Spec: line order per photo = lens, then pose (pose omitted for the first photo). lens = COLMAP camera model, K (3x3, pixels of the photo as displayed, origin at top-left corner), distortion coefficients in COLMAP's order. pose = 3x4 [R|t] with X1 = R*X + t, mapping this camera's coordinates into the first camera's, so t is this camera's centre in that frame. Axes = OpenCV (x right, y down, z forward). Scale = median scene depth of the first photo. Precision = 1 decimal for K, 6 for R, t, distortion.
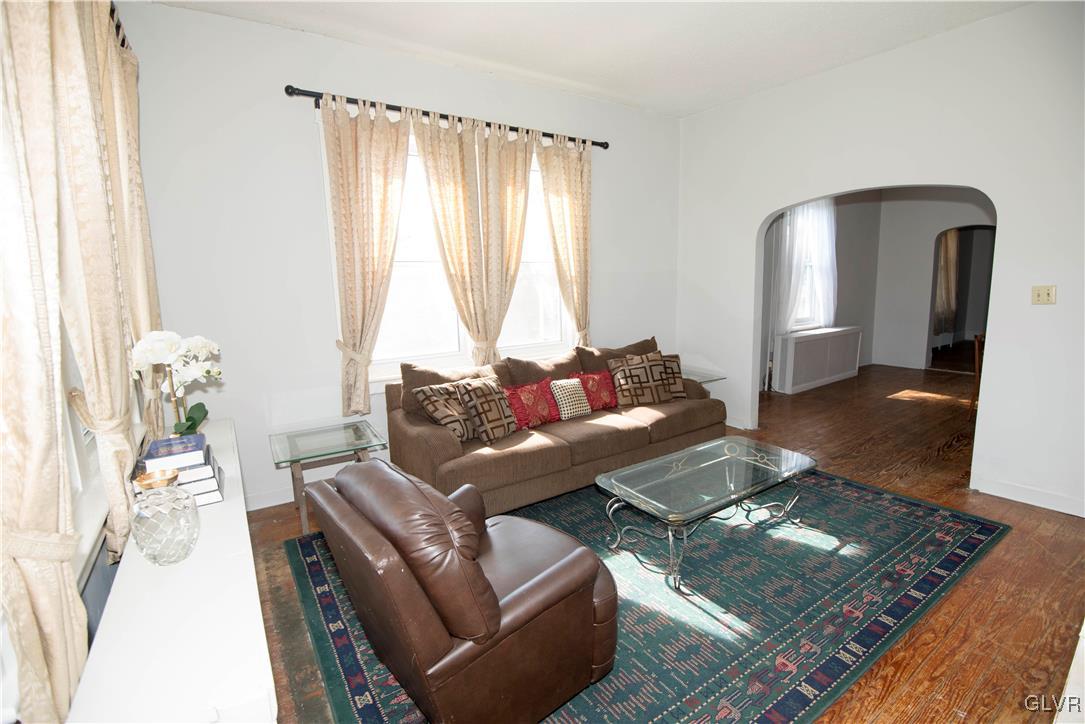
lens RADIAL K [[495.6, 0, 534.6], [0, 495.6, 361.4], [0, 0, 1]] dist [-0.022167, -0.006892]
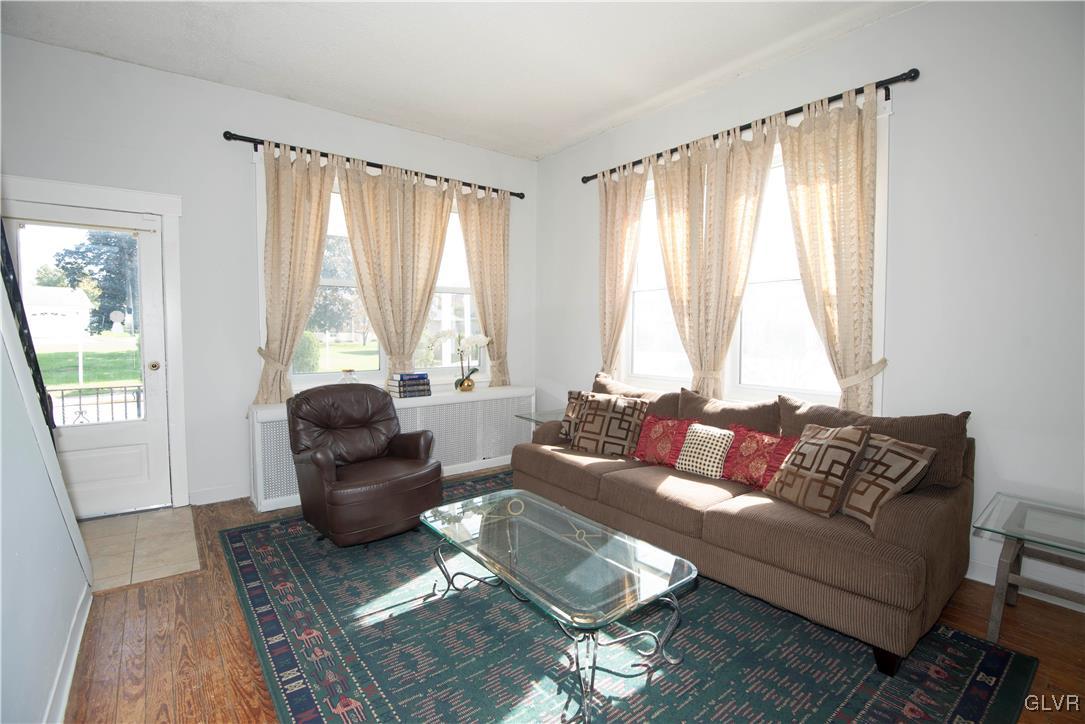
lens RADIAL K [[495.6, 0, 552.3], [0, 495.6, 360.8], [0, 0, 1]] dist [-0.022167, -0.006892]
pose [[0.104270, 0.077823, -0.991499, 1.278298], [-0.175870, 0.982666, 0.058634, -0.108596], [0.978876, 0.168261, 0.116150, 1.037418]]
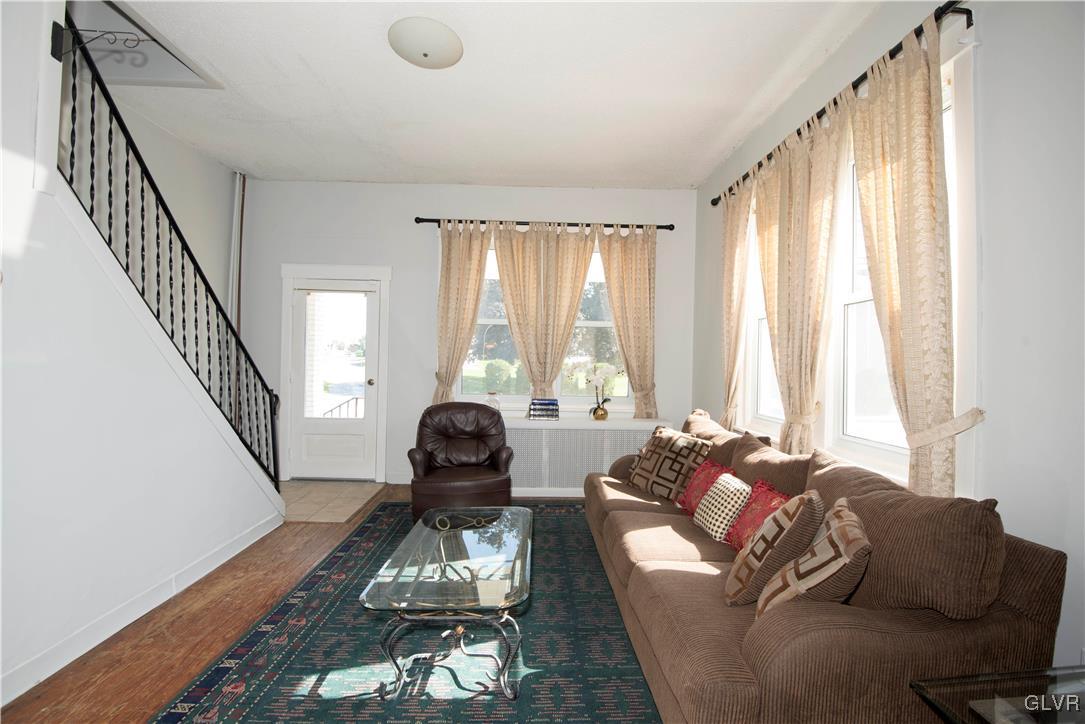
lens RADIAL K [[495.6, 0, 543.7], [0, 495.6, 356.2], [0, 0, 1]] dist [-0.022167, -0.006892]
pose [[-0.512142, 0.001163, -0.858900, 1.191835], [-0.155147, 0.983424, 0.093842, -0.230247], [0.844772, 0.181316, -0.503472, 1.736734]]
